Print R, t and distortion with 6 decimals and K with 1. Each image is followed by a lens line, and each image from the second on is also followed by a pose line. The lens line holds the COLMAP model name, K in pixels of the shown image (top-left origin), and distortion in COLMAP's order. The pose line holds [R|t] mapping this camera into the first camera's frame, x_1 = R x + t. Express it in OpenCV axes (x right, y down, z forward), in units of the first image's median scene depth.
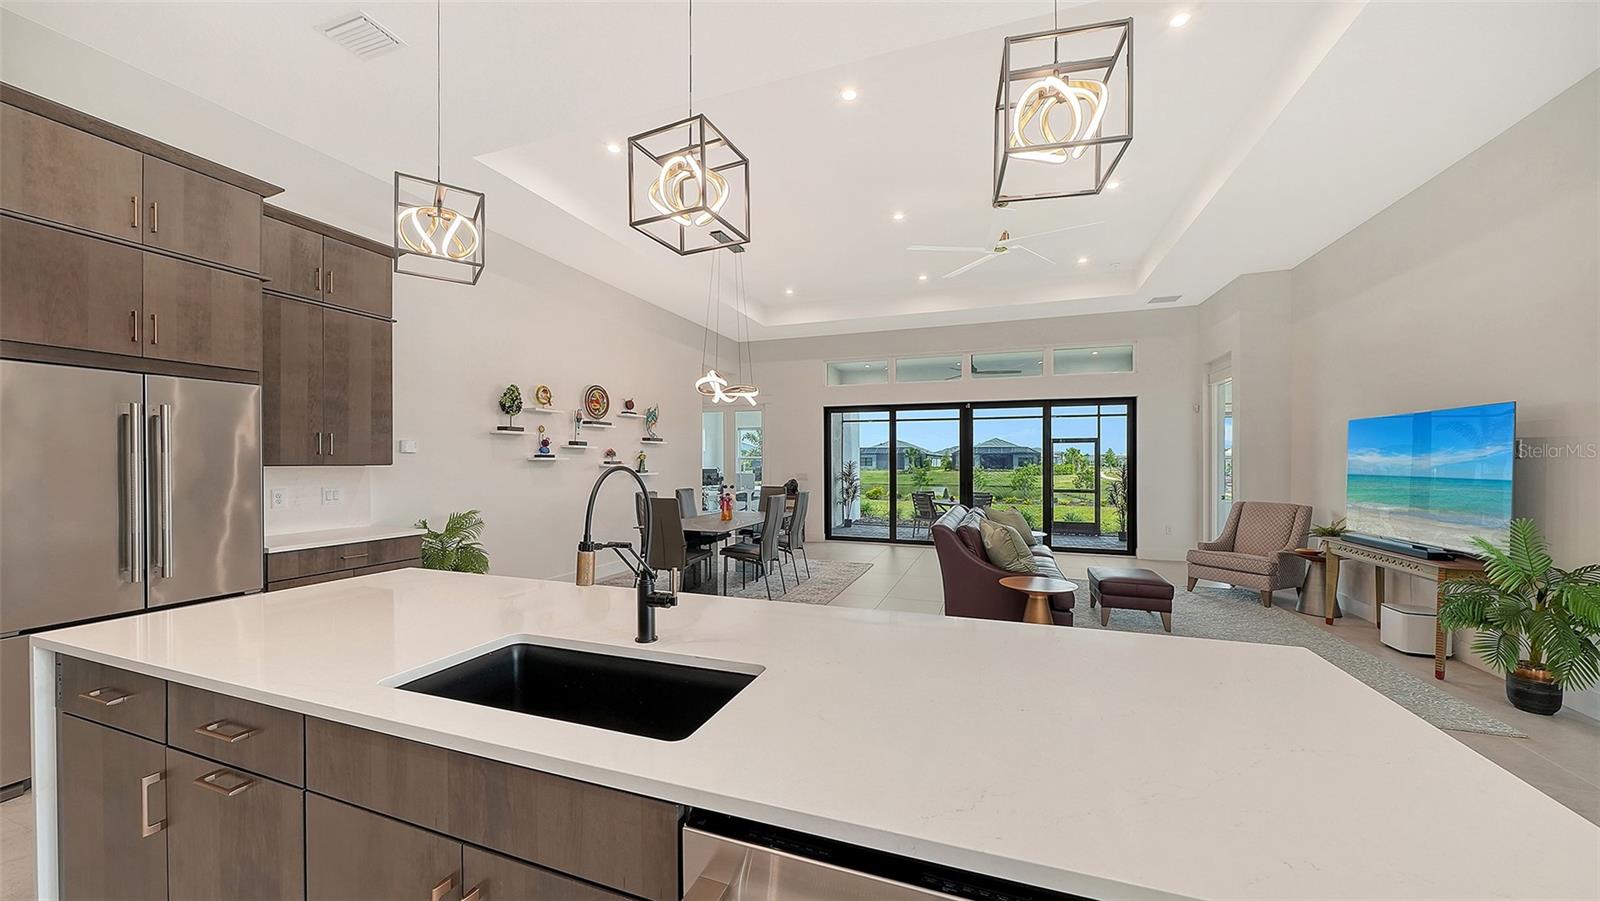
lens RADIAL K [[556.5, 0, 797.2], [0, 556.5, 469.2], [0, 0, 1]] dist [-0.007908, -0.000432]
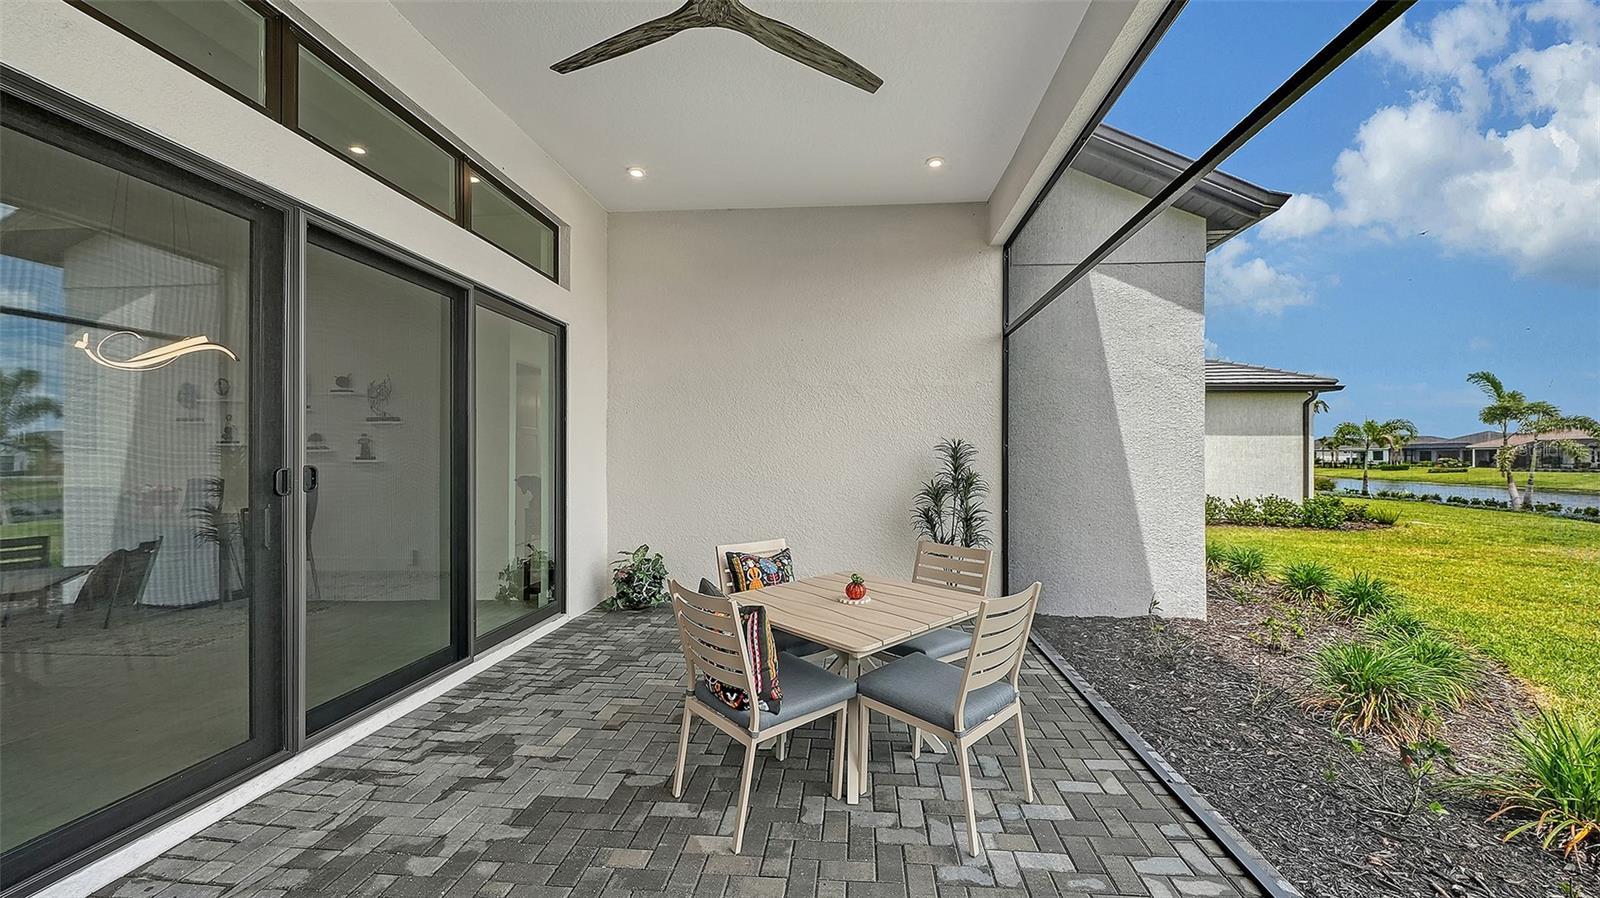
lens RADIAL K [[595.5, 0, 809.3], [0, 595.5, 458.8], [0, 0, 1]] dist [-0.009145, -0.000297]
pose [[0.281515, 0.000561, -0.959557, 0.950414], [-0.012031, 0.999923, -0.002945, 0.000346], [0.959482, 0.012373, 0.281500, 1.708836]]
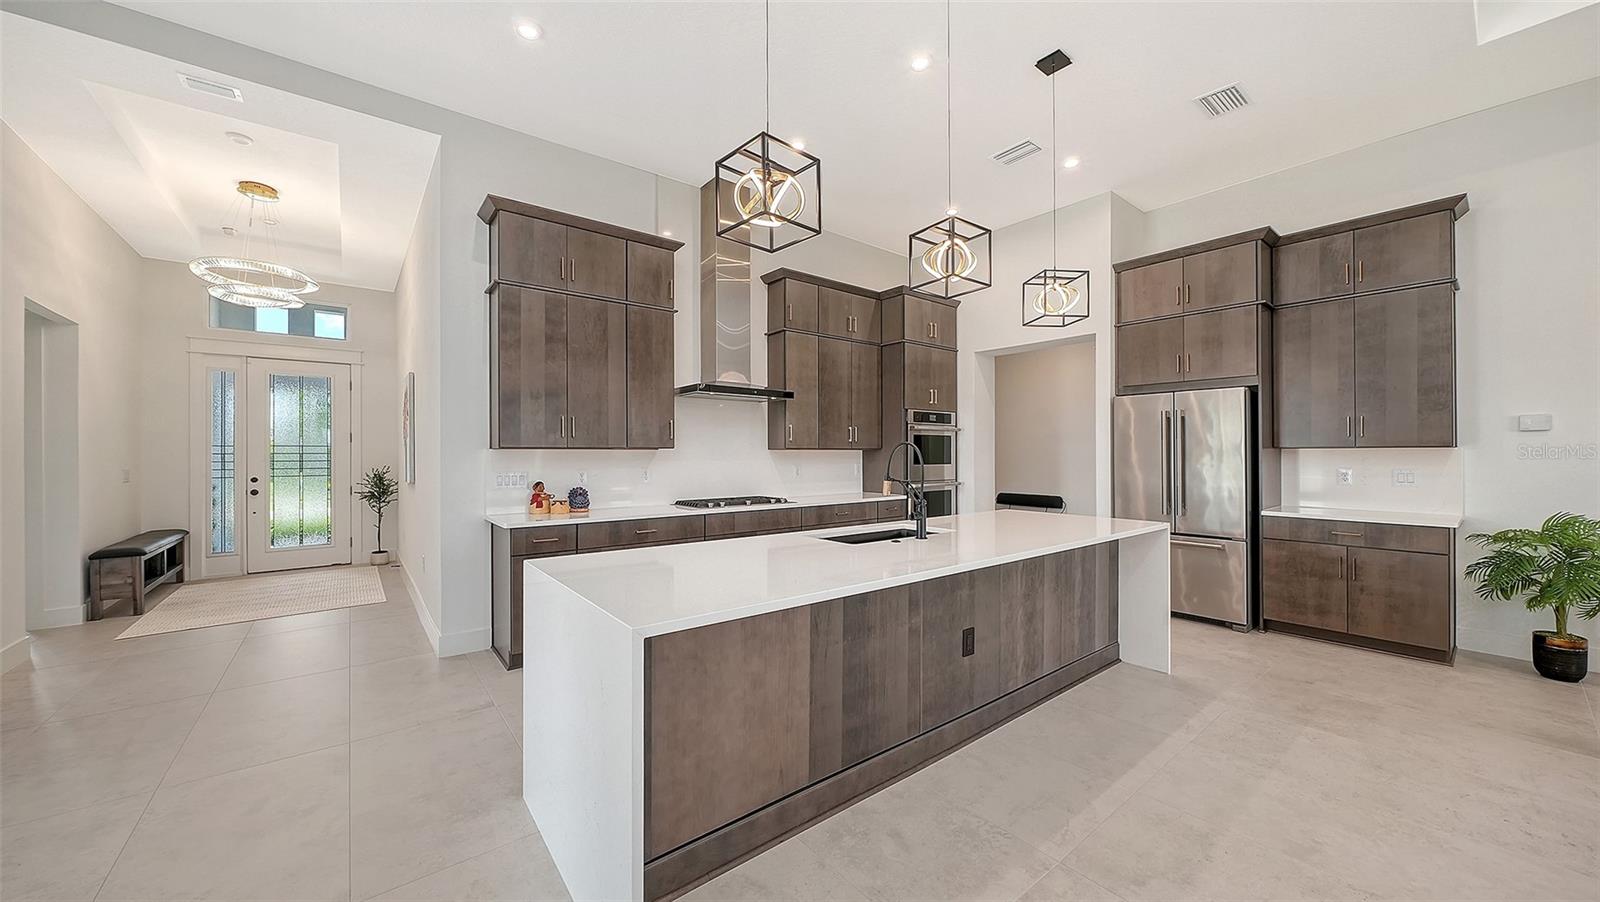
lens RADIAL K [[569.2, 0, 810.3], [0, 569.2, 447.8], [0, 0, 1]] dist [0.001809, 0.000039]
pose [[-0.517354, -0.009386, -0.855720, 0.373269], [-0.008415, 0.999947, -0.005880, 0.005568], [0.855730, 0.004159, -0.517405, 0.411434]]
